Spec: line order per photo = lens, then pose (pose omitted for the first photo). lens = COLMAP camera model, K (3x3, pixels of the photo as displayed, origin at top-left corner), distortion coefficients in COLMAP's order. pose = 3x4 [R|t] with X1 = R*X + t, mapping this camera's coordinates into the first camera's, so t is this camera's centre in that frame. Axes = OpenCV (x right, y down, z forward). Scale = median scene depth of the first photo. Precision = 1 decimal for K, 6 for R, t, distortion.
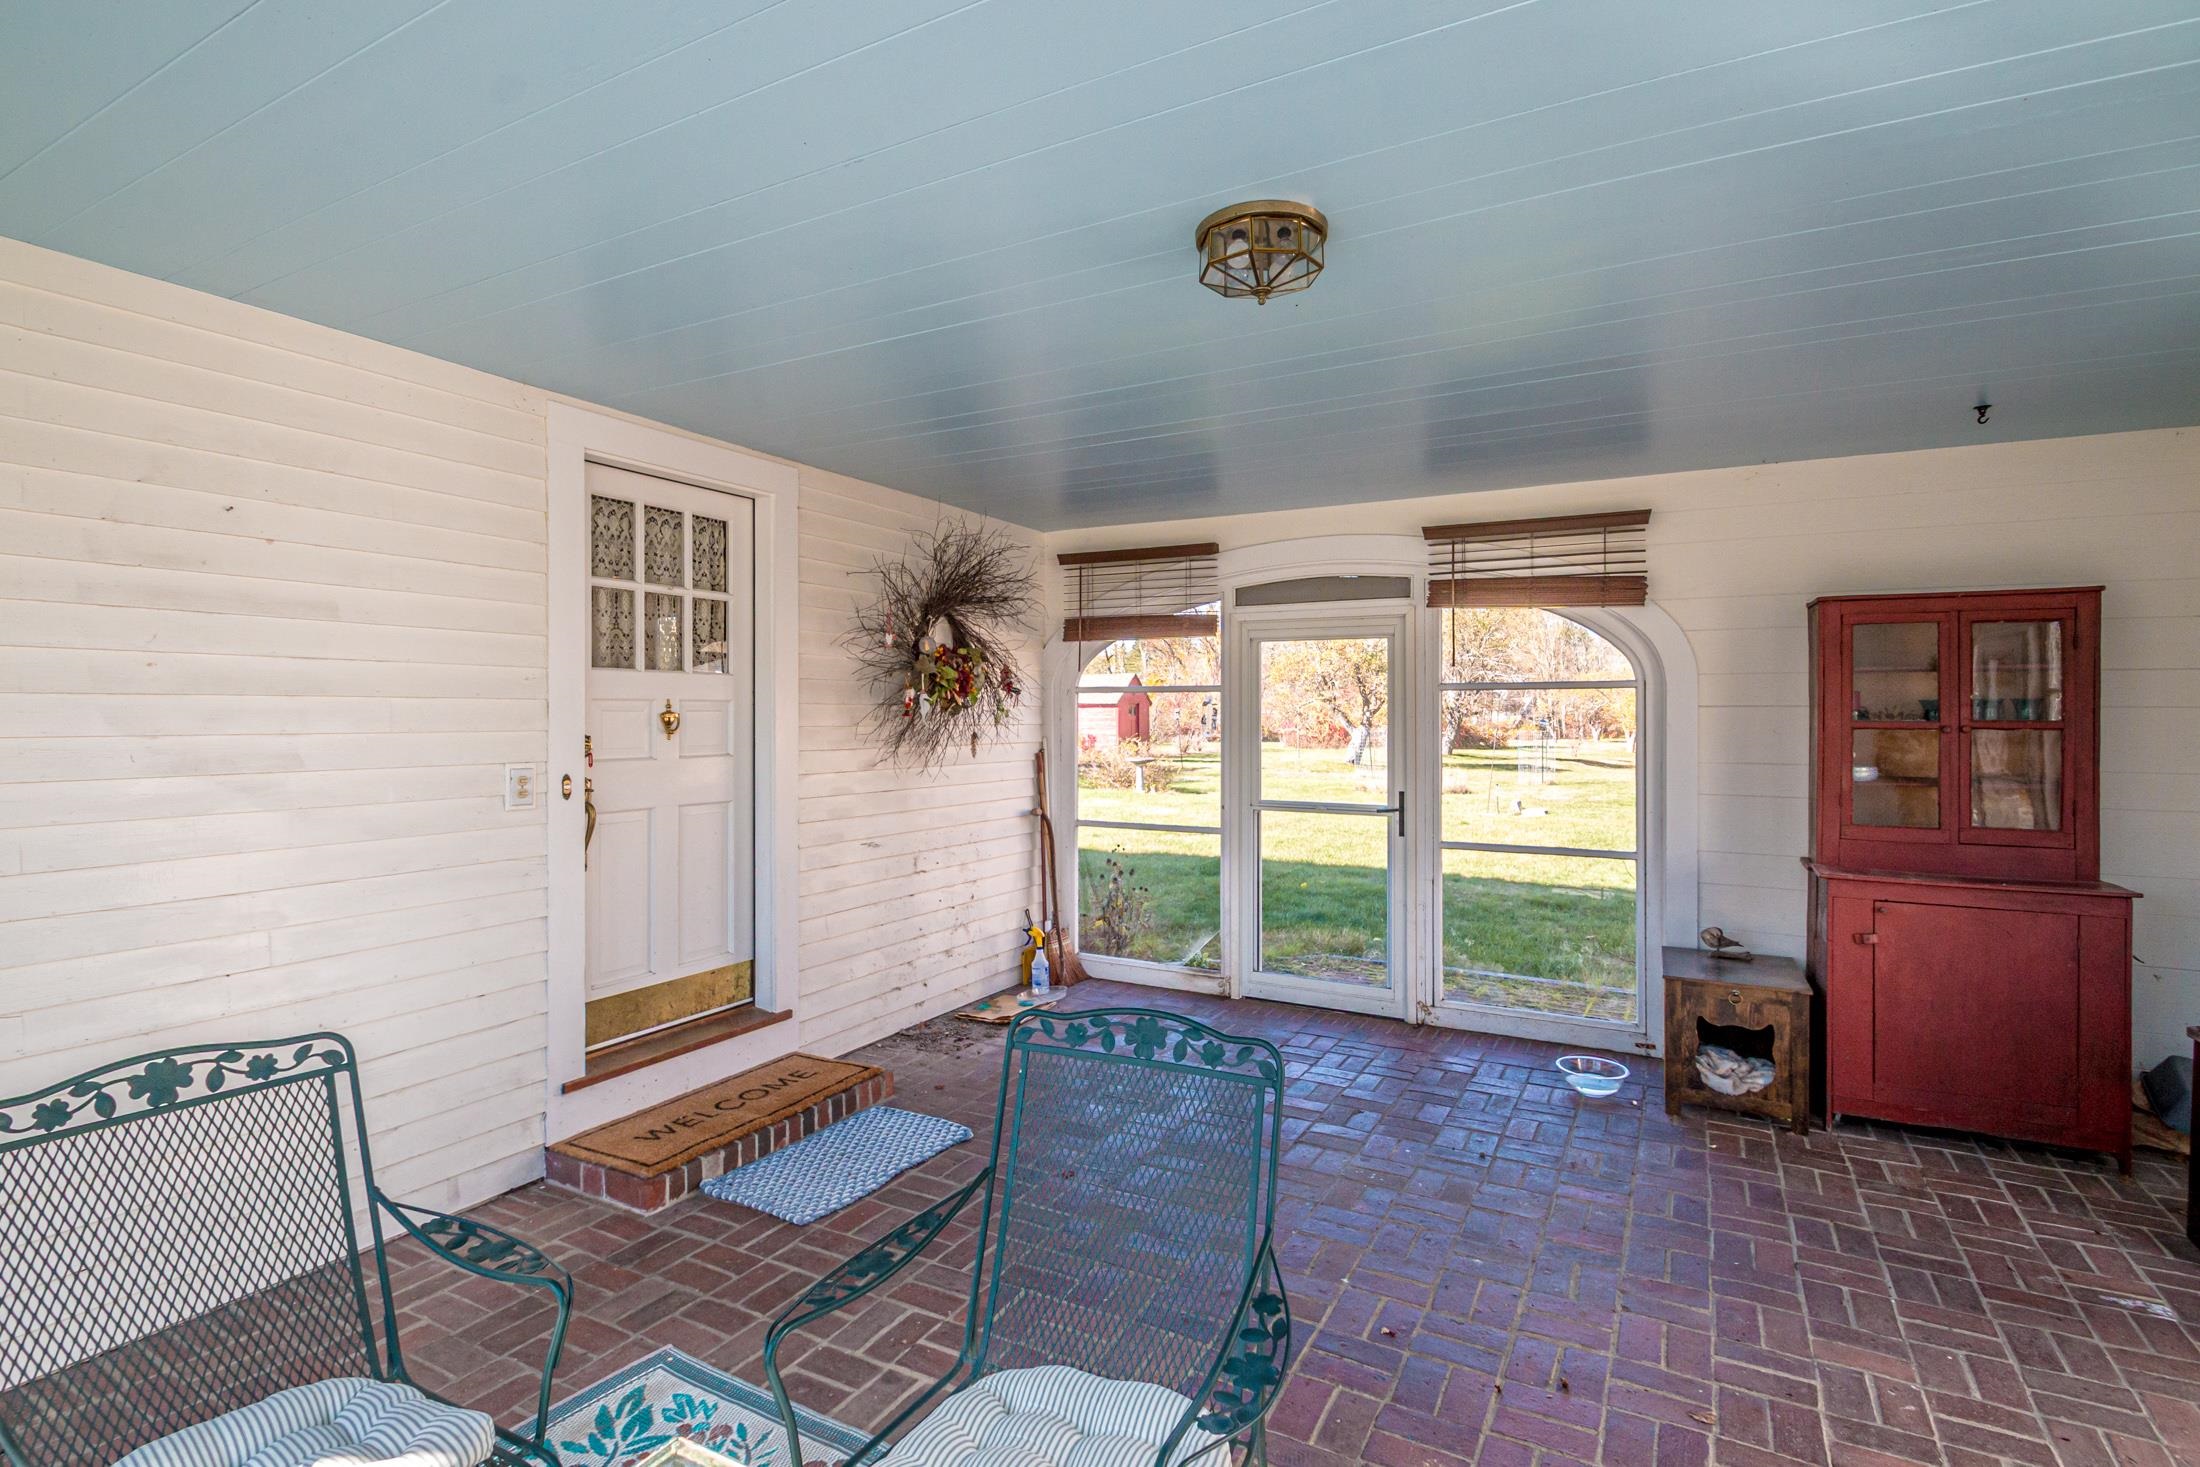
lens RADIAL K [[1068.8, 0, 1100.9], [0, 1068.8, 710.7], [0, 0, 1]] dist [0.000243, -0.008778]
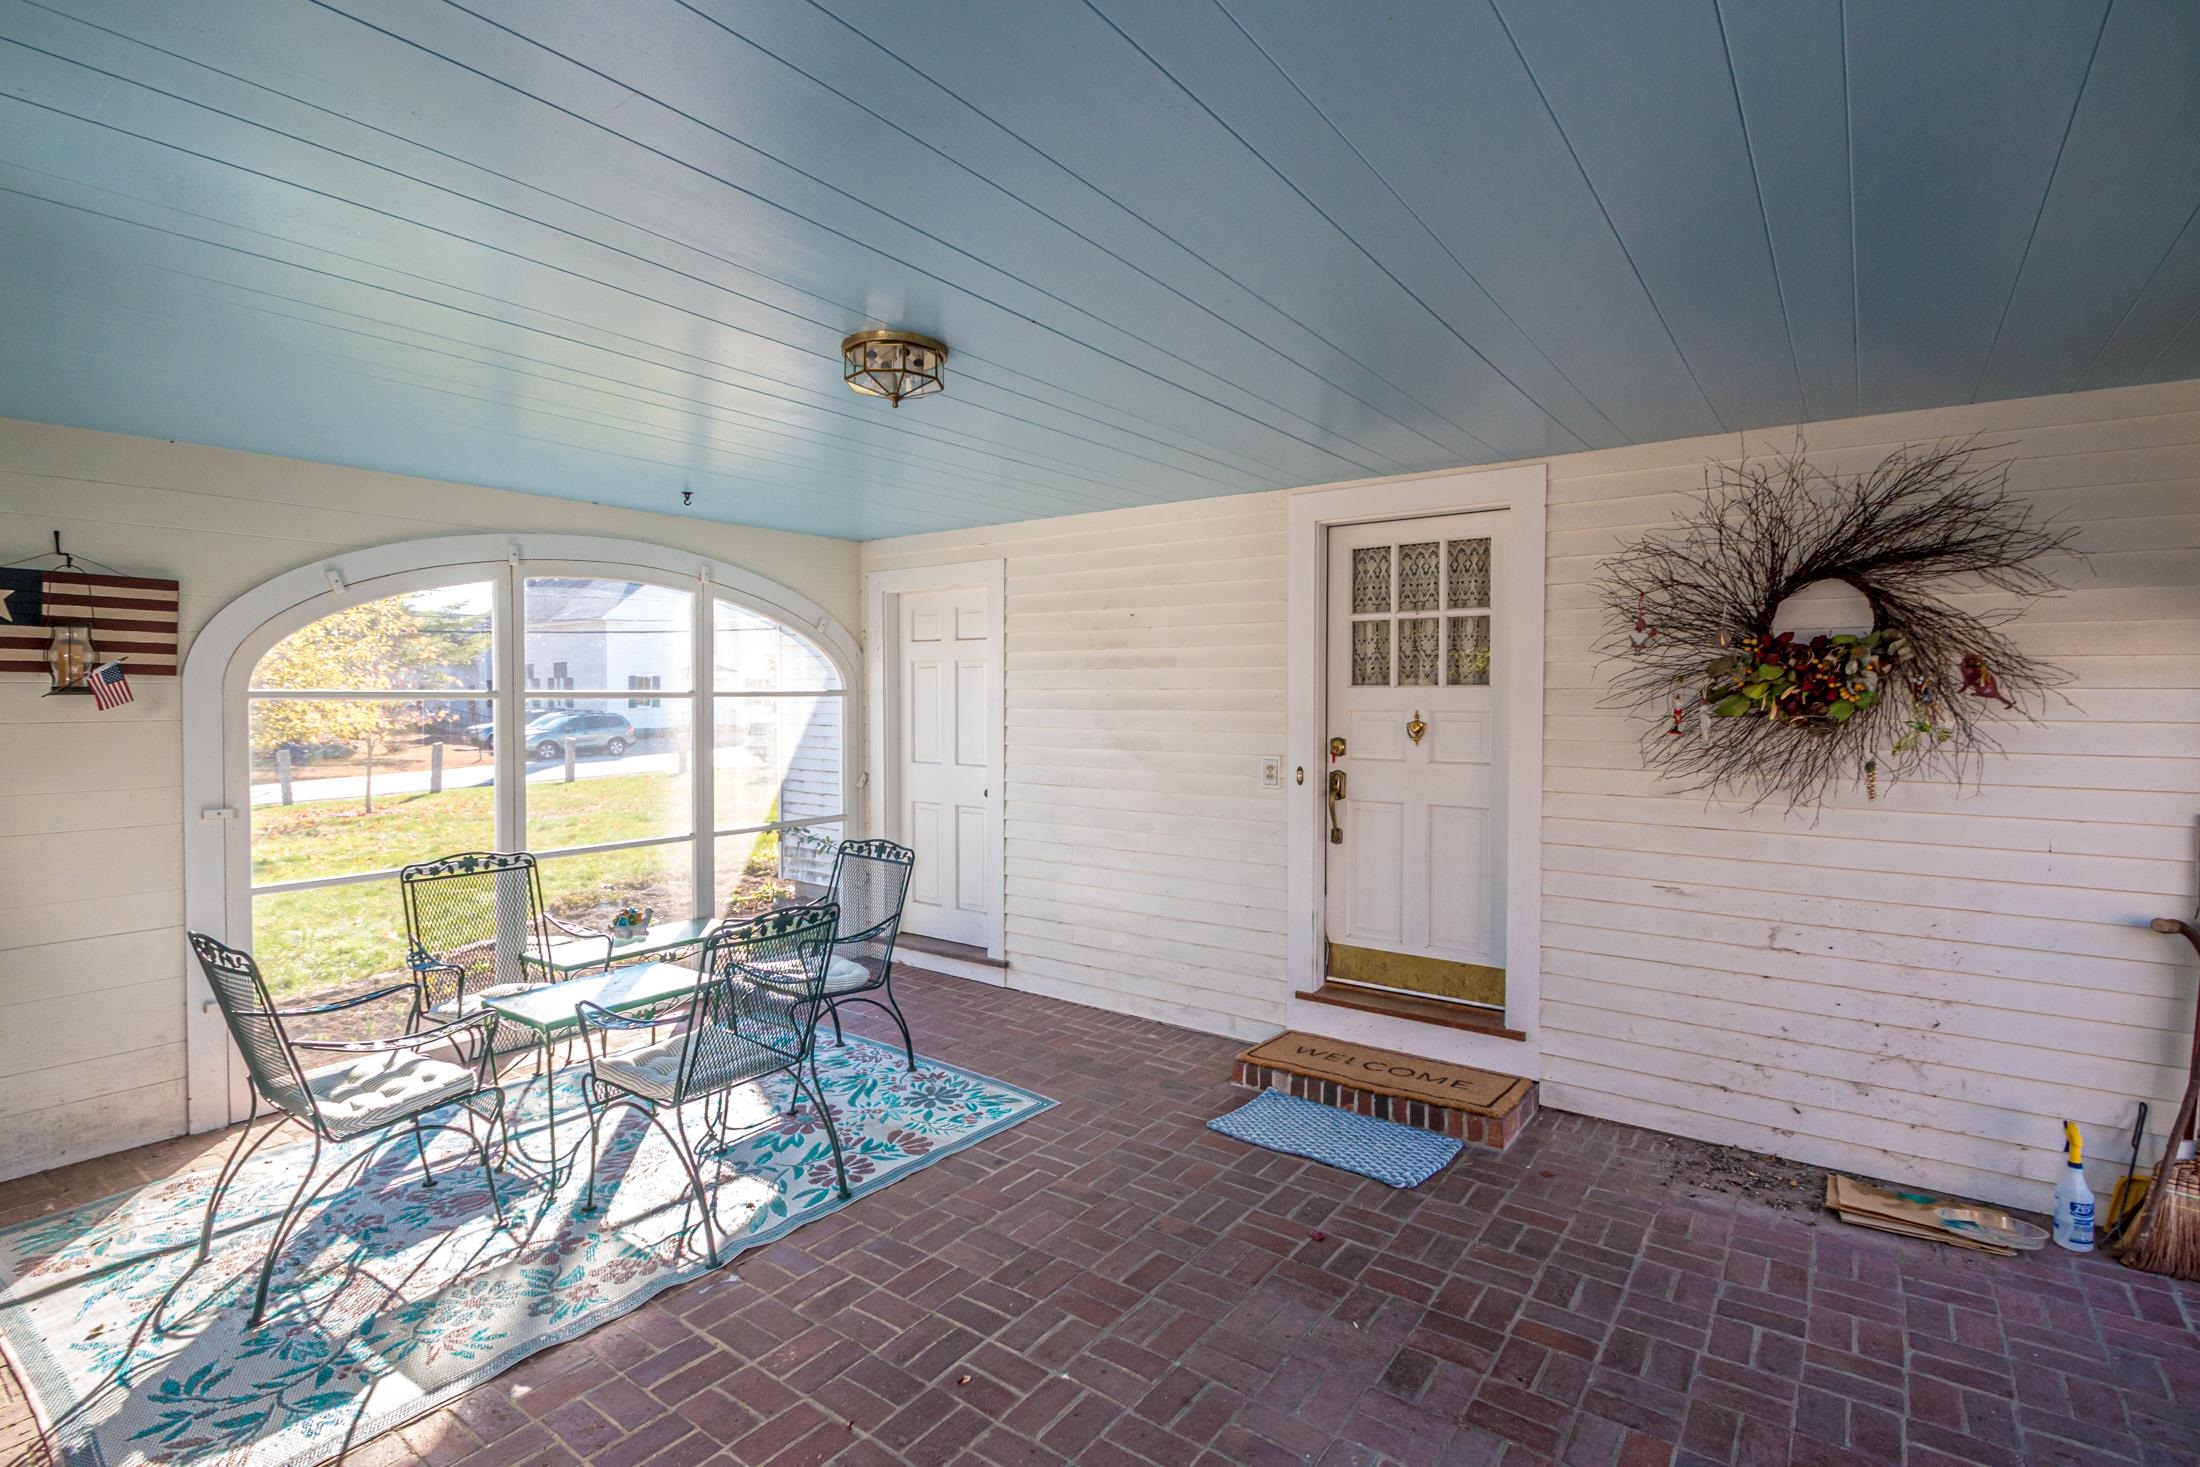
lens RADIAL K [[1068.8, 0, 1099.6], [0, 1068.8, 738.0], [0, 0, 1]] dist [0.000243, -0.008778]
pose [[-0.146665, 0.034128, -0.988597, 0.803903], [-0.002416, 0.999389, 0.034859, -0.021414], [0.989183, 0.007501, -0.146493, 0.860531]]
